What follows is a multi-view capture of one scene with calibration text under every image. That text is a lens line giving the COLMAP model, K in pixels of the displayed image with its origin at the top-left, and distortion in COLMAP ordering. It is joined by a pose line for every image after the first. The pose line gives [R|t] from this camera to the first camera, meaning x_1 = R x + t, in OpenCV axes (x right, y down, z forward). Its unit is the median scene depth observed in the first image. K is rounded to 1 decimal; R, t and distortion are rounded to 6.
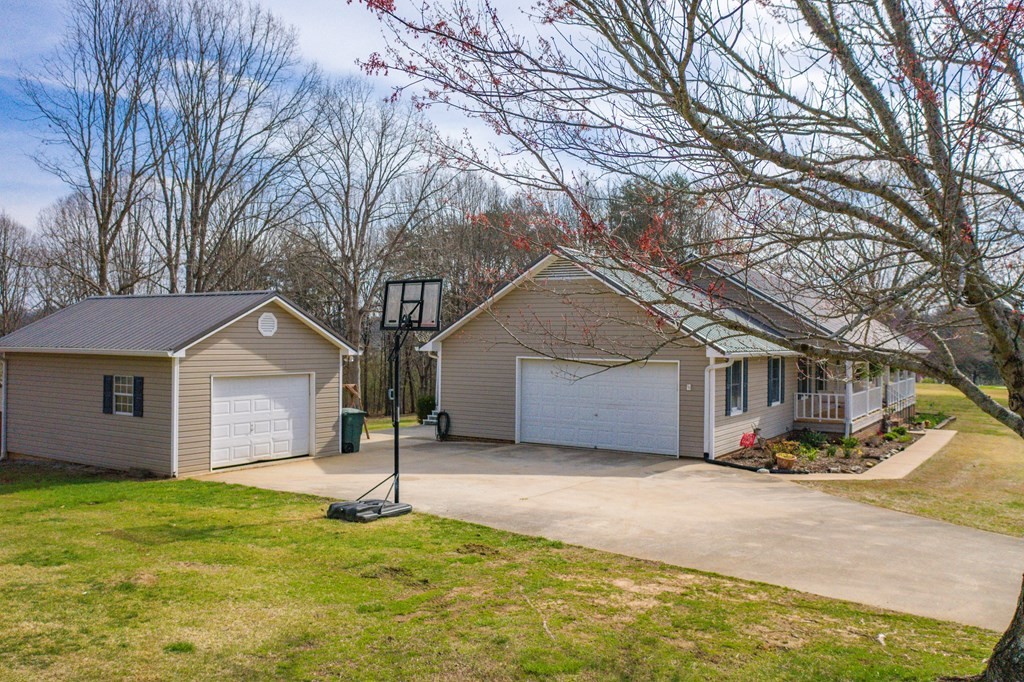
lens RADIAL K [[810.3, 0, 514.8], [0, 810.3, 342.8], [0, 0, 1]] dist [-0.022674, 0.011339]
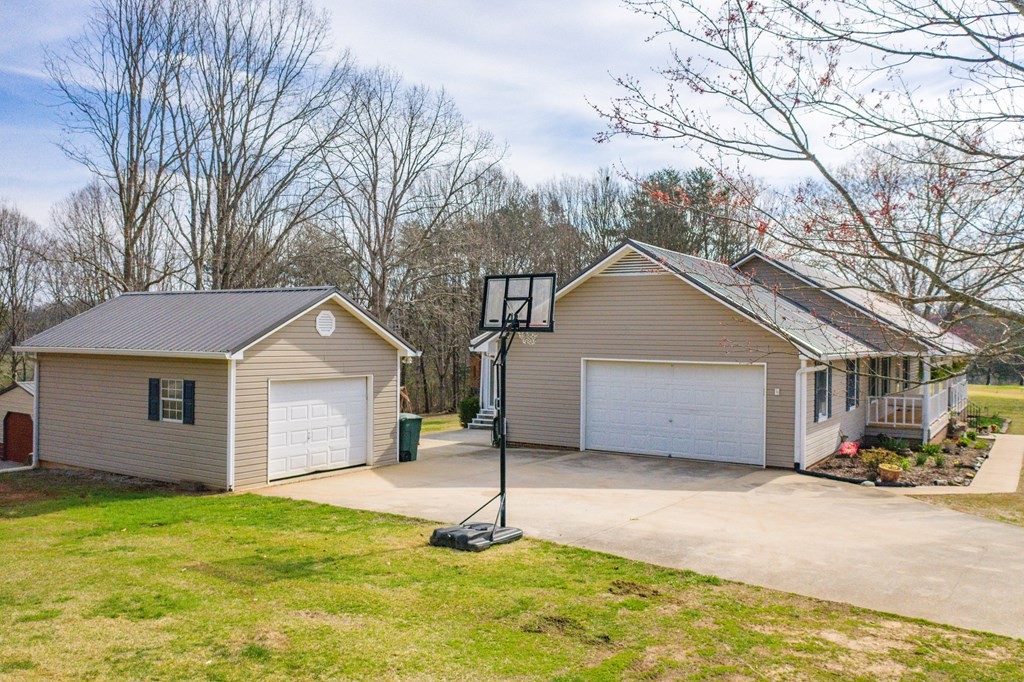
lens RADIAL K [[810.3, 0, 514.4], [0, 810.3, 343.0], [0, 0, 1]] dist [-0.022674, 0.011339]
pose [[0.999999, 0.001478, -0.000165, -0.088545], [-0.001478, 0.999994, 0.003275, -0.003466], [0.000170, -0.003275, 0.999995, 0.076872]]
